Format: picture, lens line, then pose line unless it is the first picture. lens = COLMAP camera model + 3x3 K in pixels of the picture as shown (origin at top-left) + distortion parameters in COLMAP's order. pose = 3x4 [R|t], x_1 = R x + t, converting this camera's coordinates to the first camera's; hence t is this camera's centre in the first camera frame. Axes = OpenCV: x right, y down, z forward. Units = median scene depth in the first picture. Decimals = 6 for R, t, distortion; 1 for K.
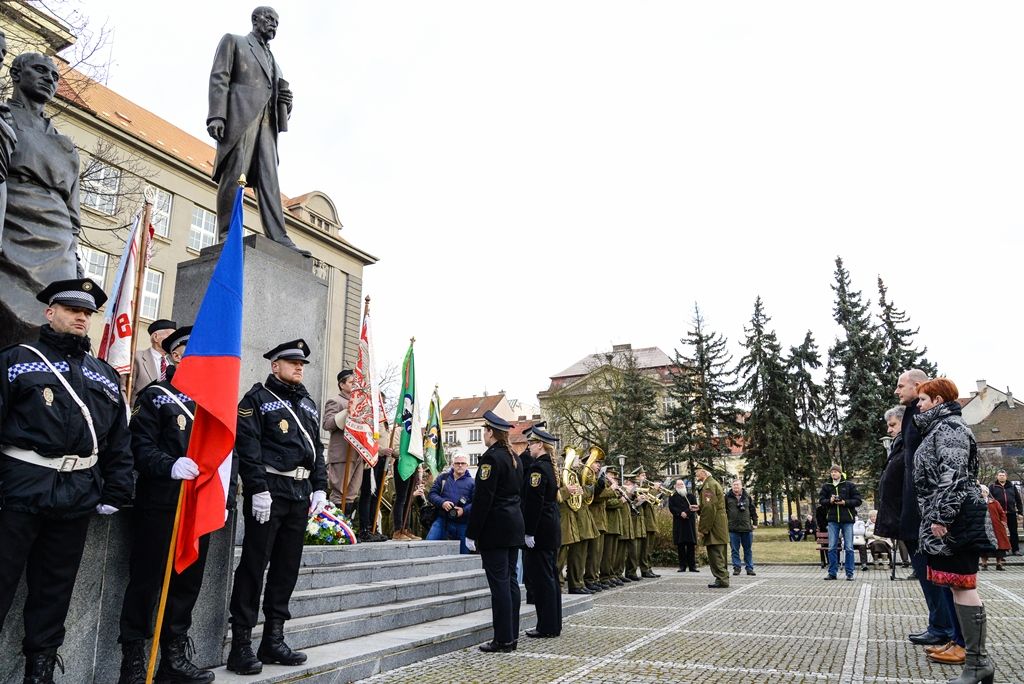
lens RADIAL K [[698.9, 0, 510.6], [0, 698.9, 348.8], [0, 0, 1]] dist [-0.042689, 0.007022]
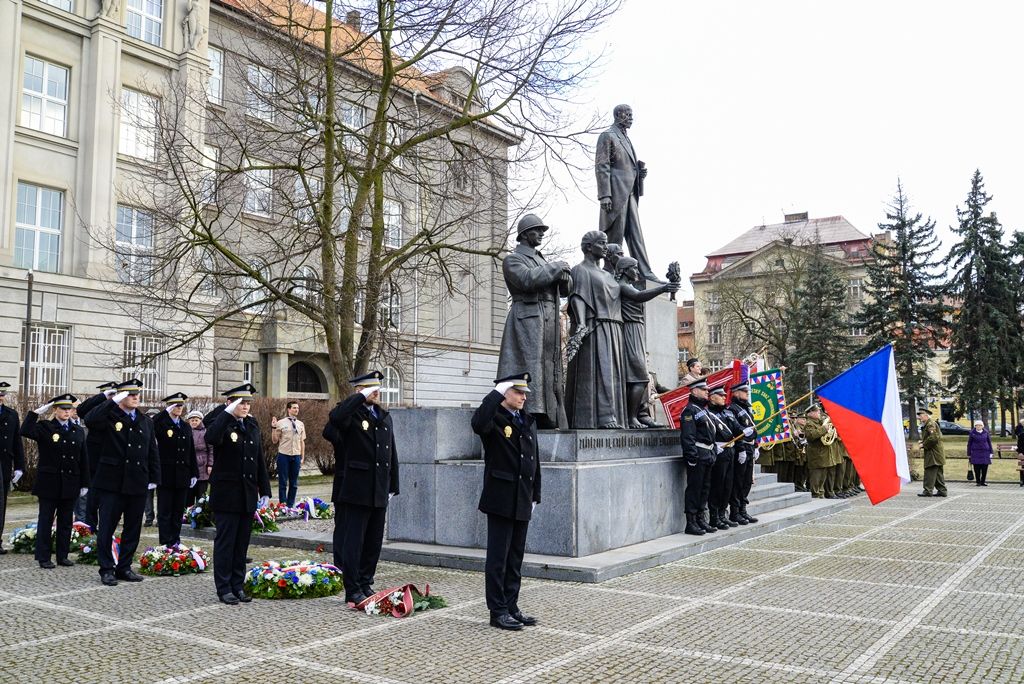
lens RADIAL K [[897.5, 0, 509.5], [0, 897.5, 347.4], [0, 0, 1]] dist [-0.046099, 0.042578]
pose [[0.990587, -0.004637, -0.136803, -0.060553], [0.026435, 0.987093, 0.157954, -0.053185], [0.134304, -0.160083, 0.977924, -0.167234]]
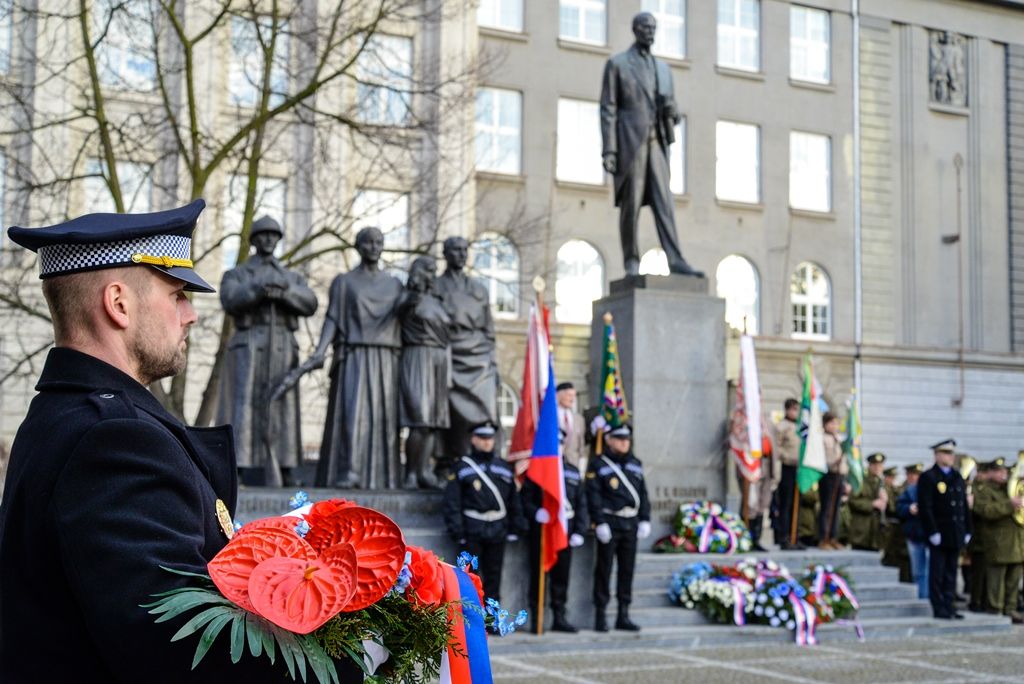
lens RADIAL K [[1431.6, 0, 505.1], [0, 1431.6, 353.1], [0, 0, 1]] dist [-0.000796, 0.000000]
pose [[0.795369, -0.036478, -0.605027, 0.123813], [0.129734, 0.985300, 0.111143, -0.048740], [0.592079, -0.166892, 0.788409, -0.140471]]
